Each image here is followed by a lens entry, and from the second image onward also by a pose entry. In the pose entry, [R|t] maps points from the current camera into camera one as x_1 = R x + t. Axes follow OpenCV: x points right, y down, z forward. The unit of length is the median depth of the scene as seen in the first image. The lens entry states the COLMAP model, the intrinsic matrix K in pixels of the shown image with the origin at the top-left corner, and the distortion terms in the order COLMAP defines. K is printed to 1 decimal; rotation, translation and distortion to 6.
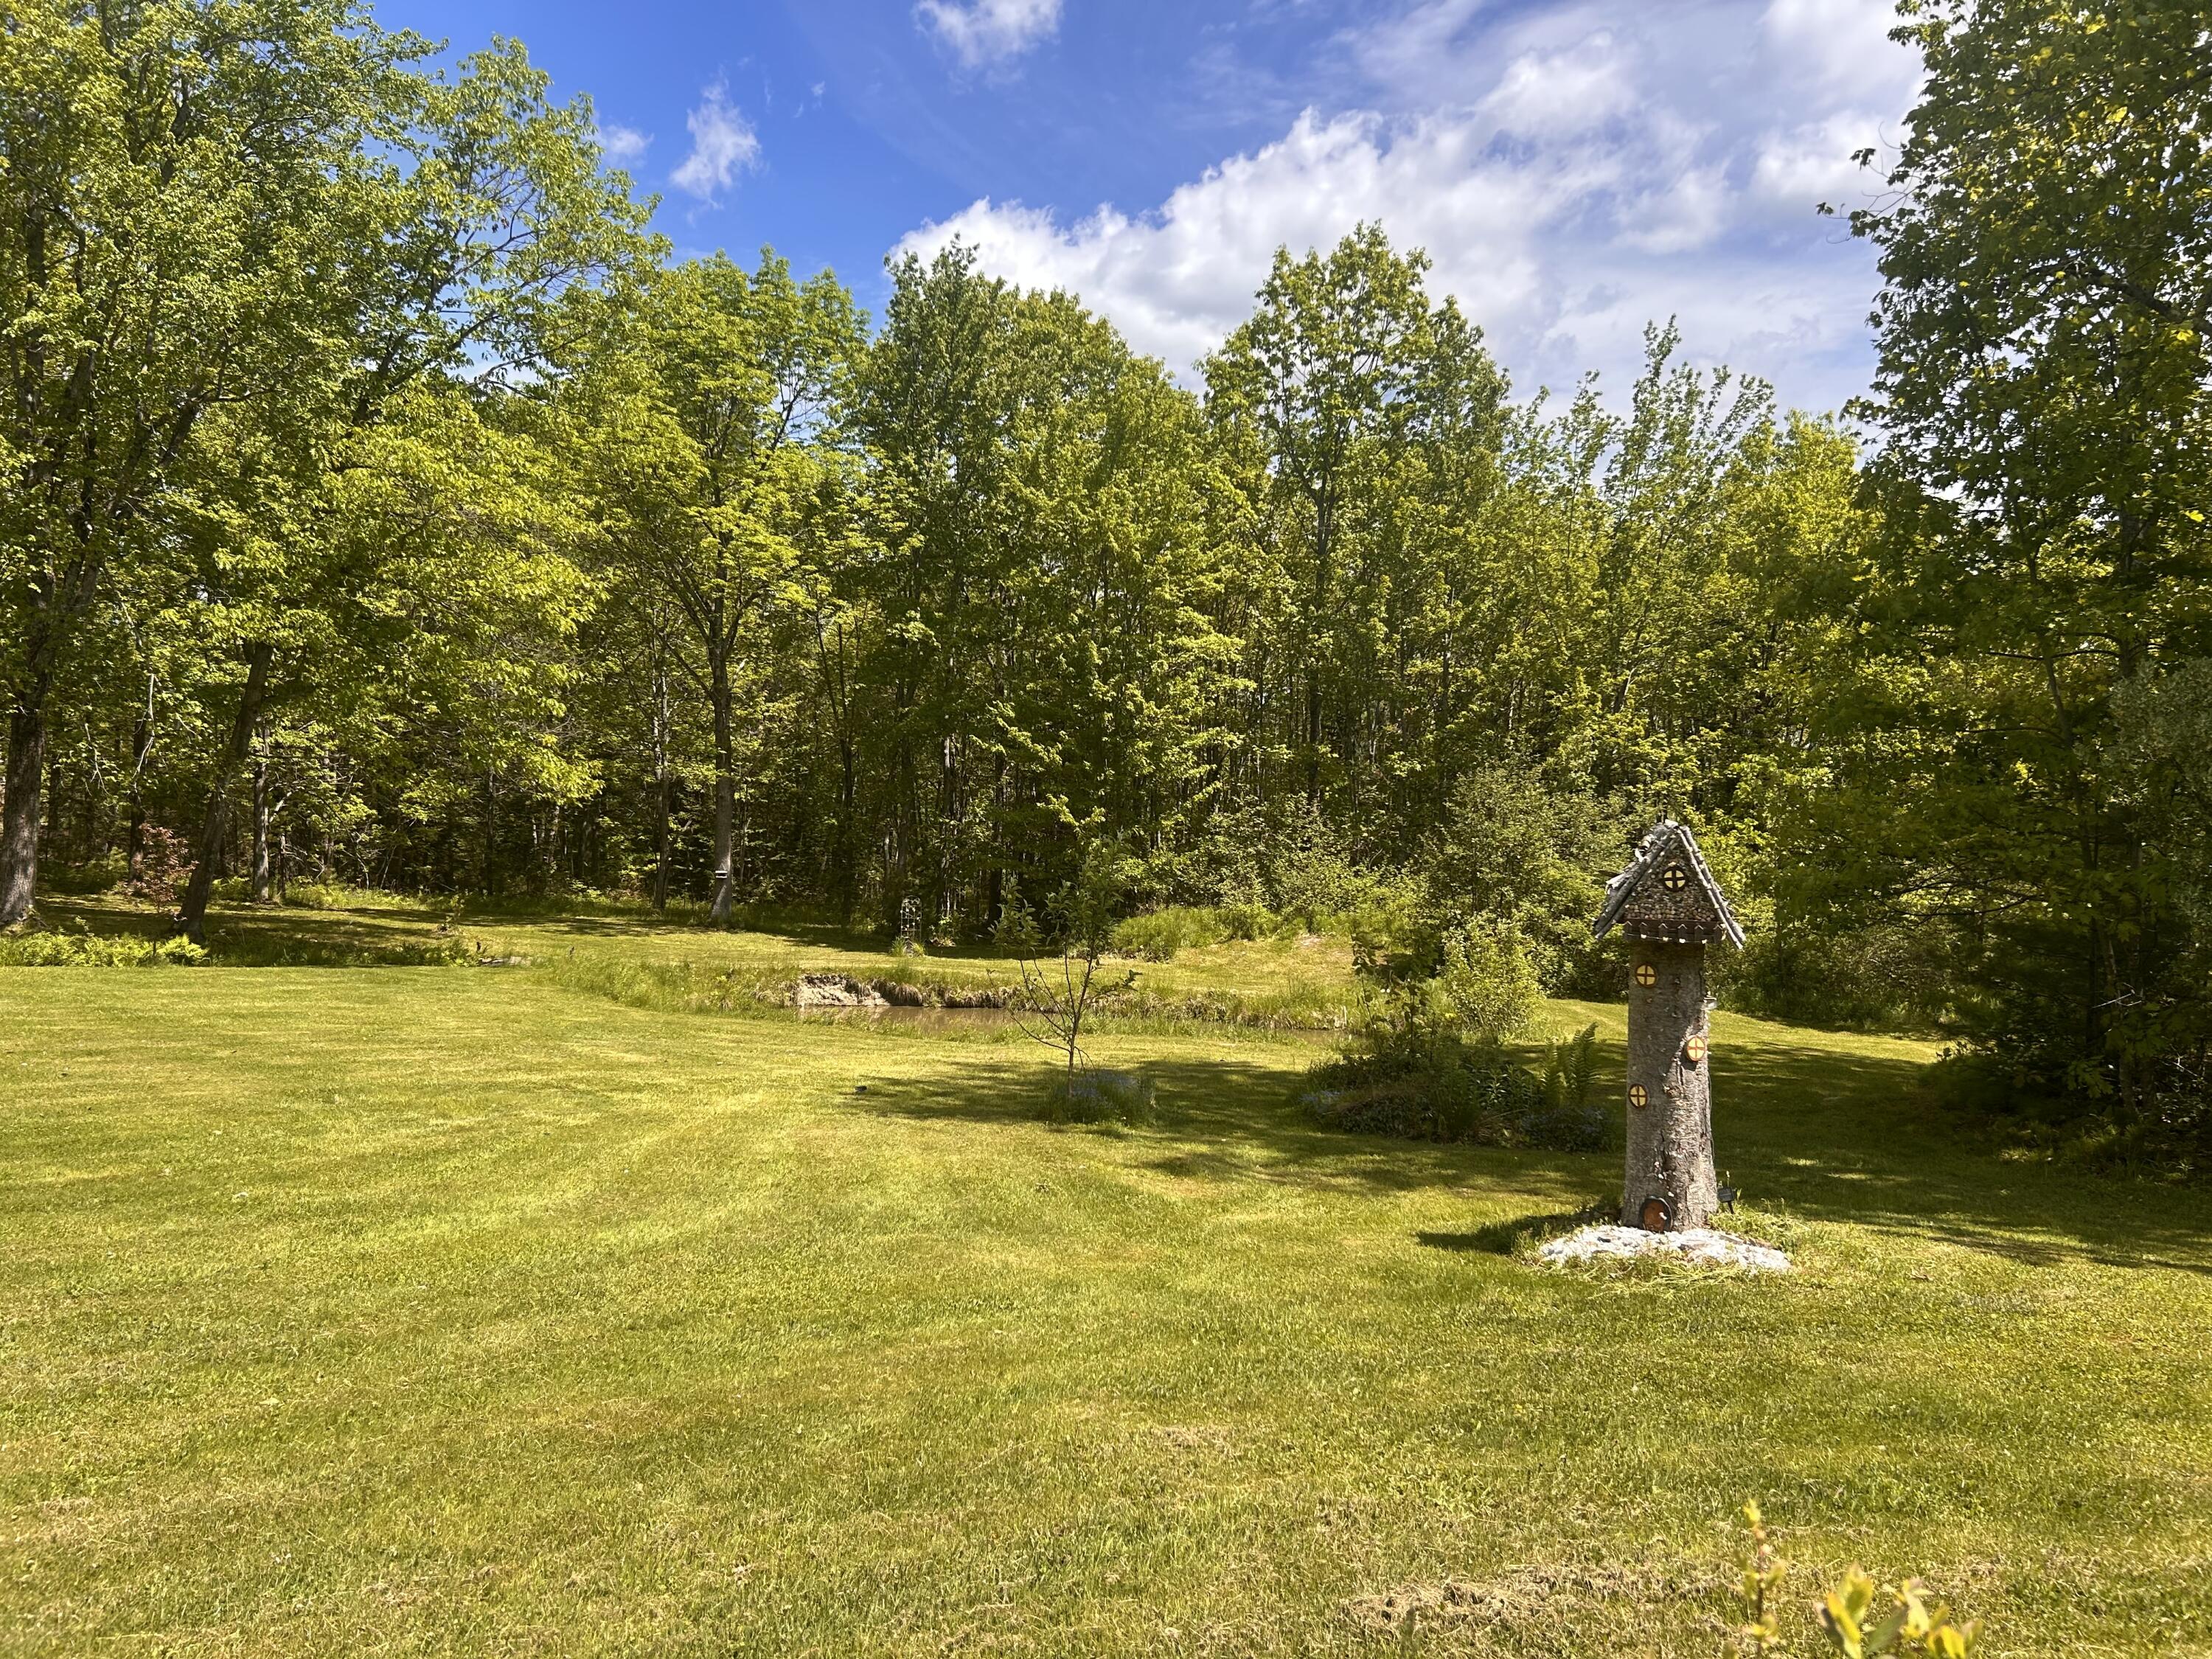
lens RADIAL K [[1695.4, 0, 1113.5], [0, 1695.4, 845.3], [0, 0, 1]] dist [0.041963, -0.019290]
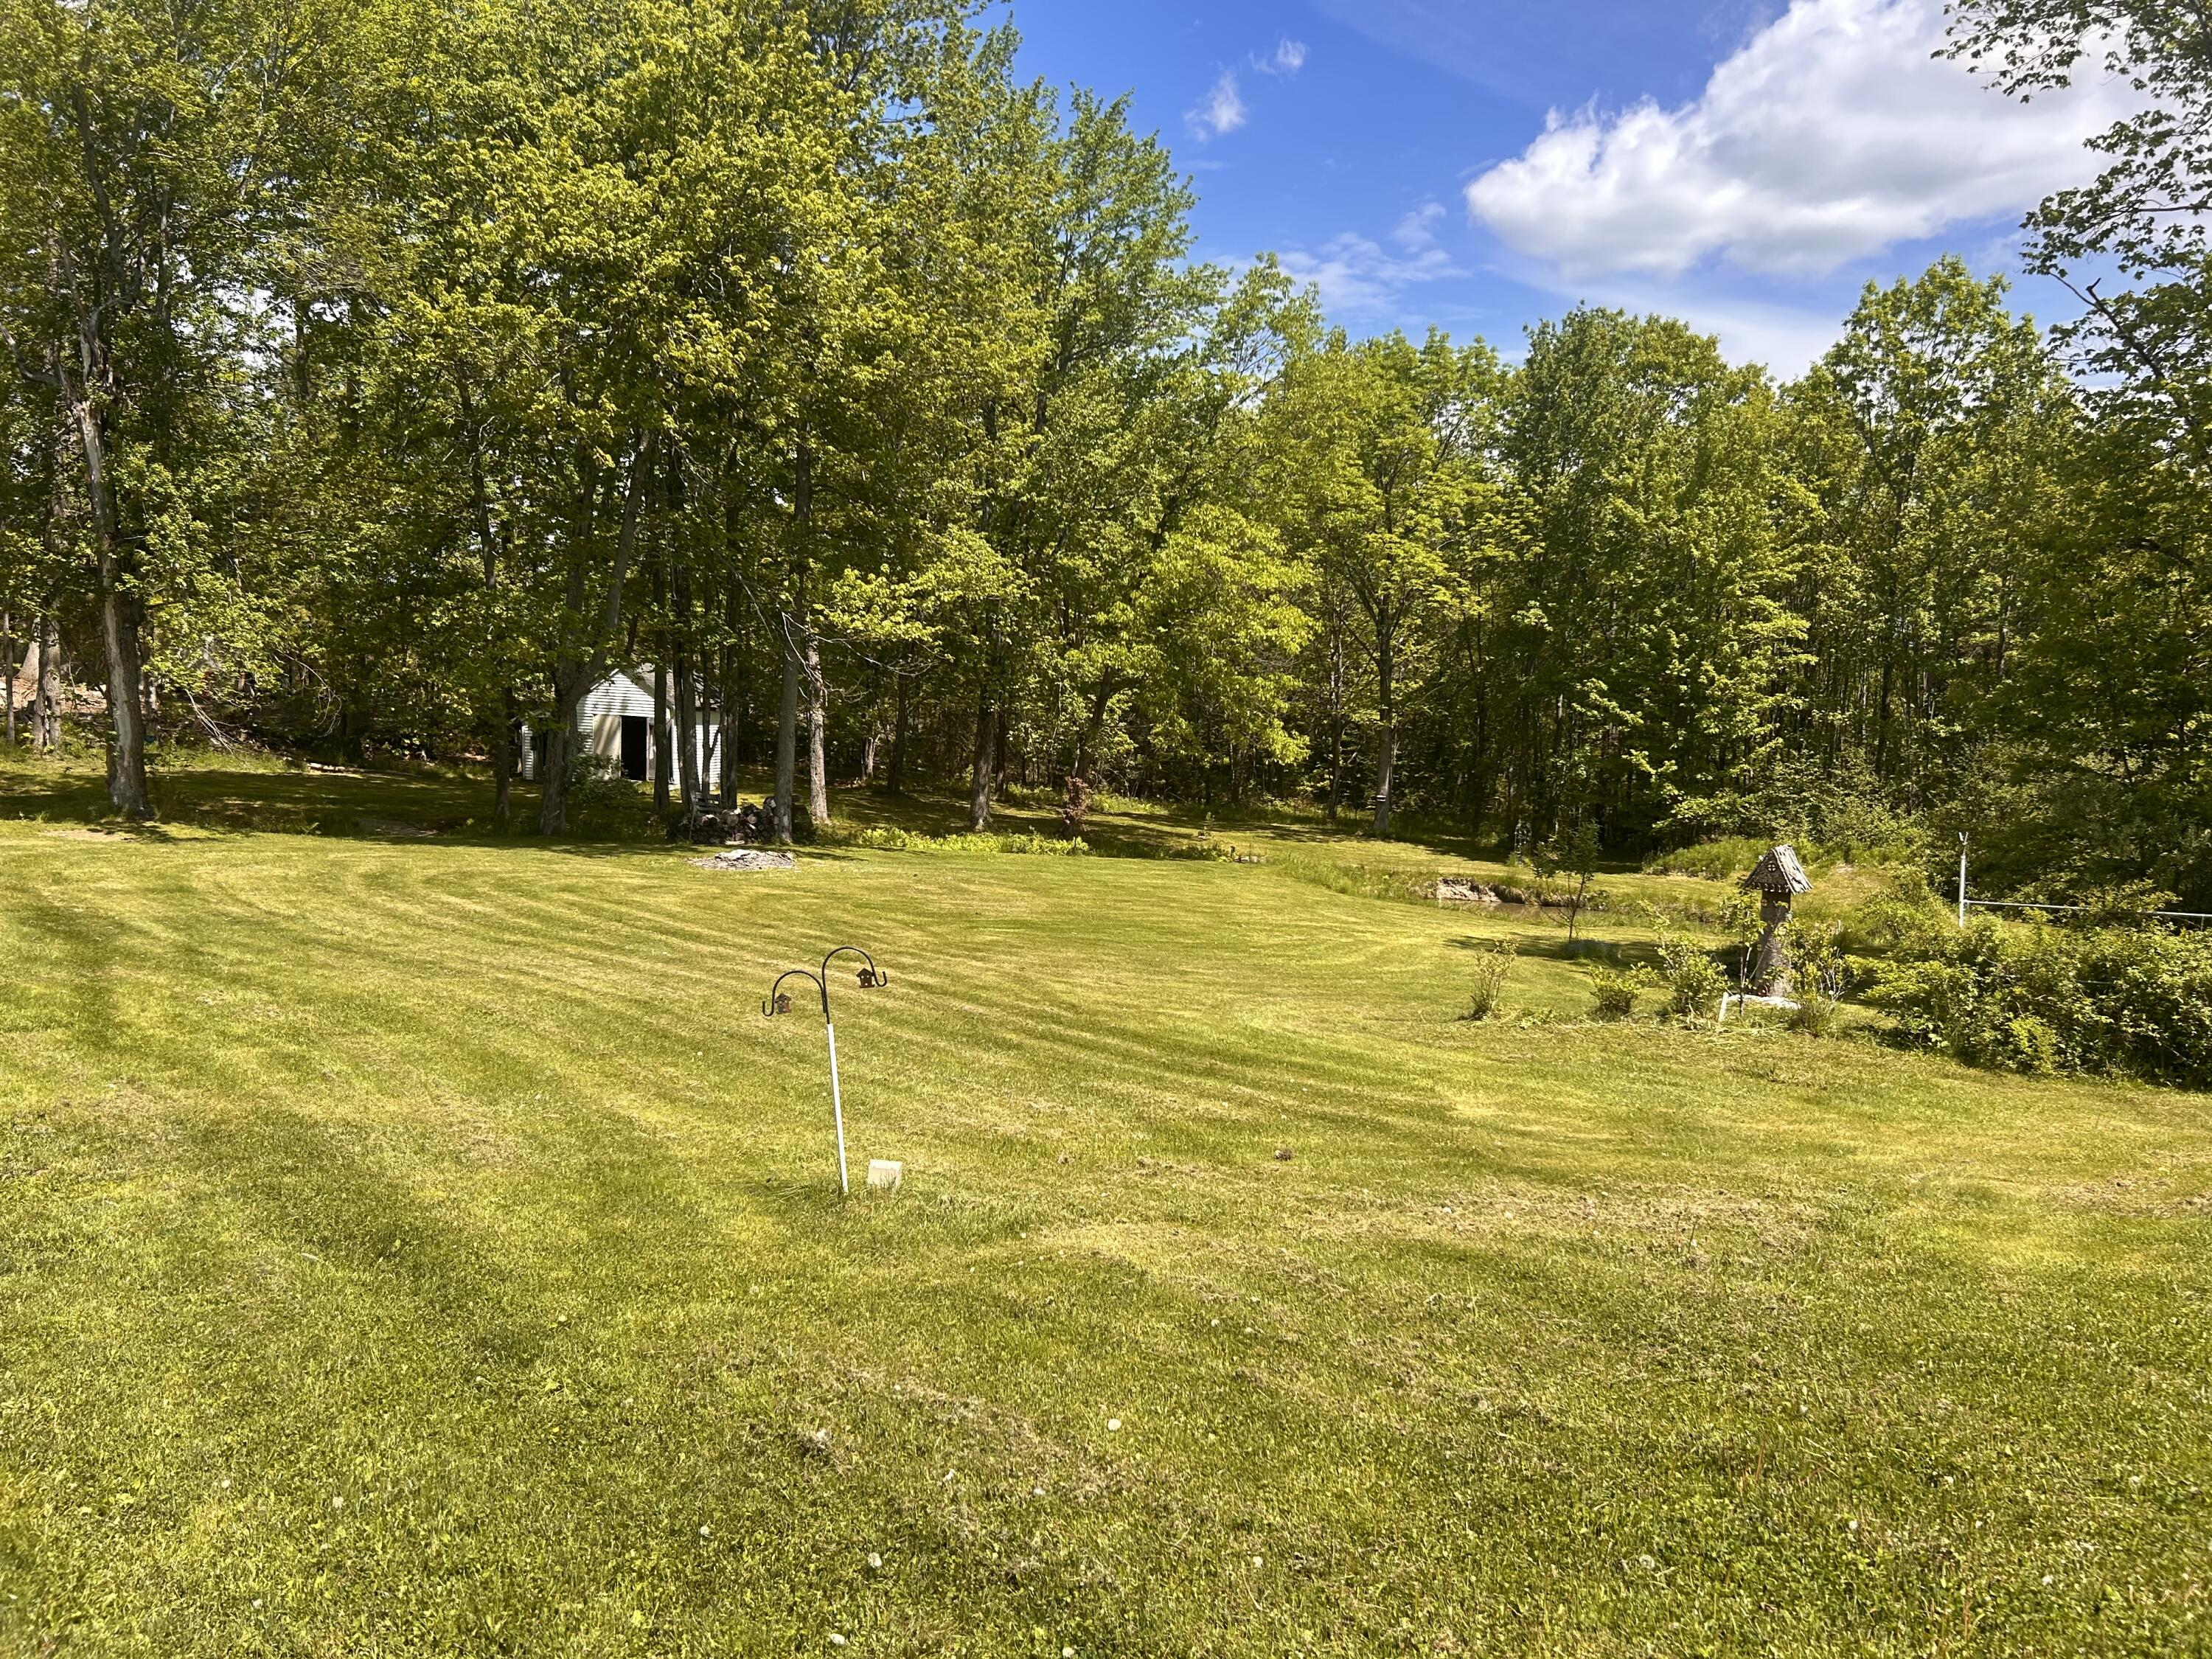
lens RADIAL K [[1695.4, 0, 1117.5], [0, 1695.4, 842.4], [0, 0, 1]] dist [0.041963, -0.019290]
pose [[0.931417, 0.041032, -0.361634, 0.066335], [-0.019396, 0.997809, 0.063259, -0.031504], [0.363437, -0.051906, 0.930172, -0.351711]]
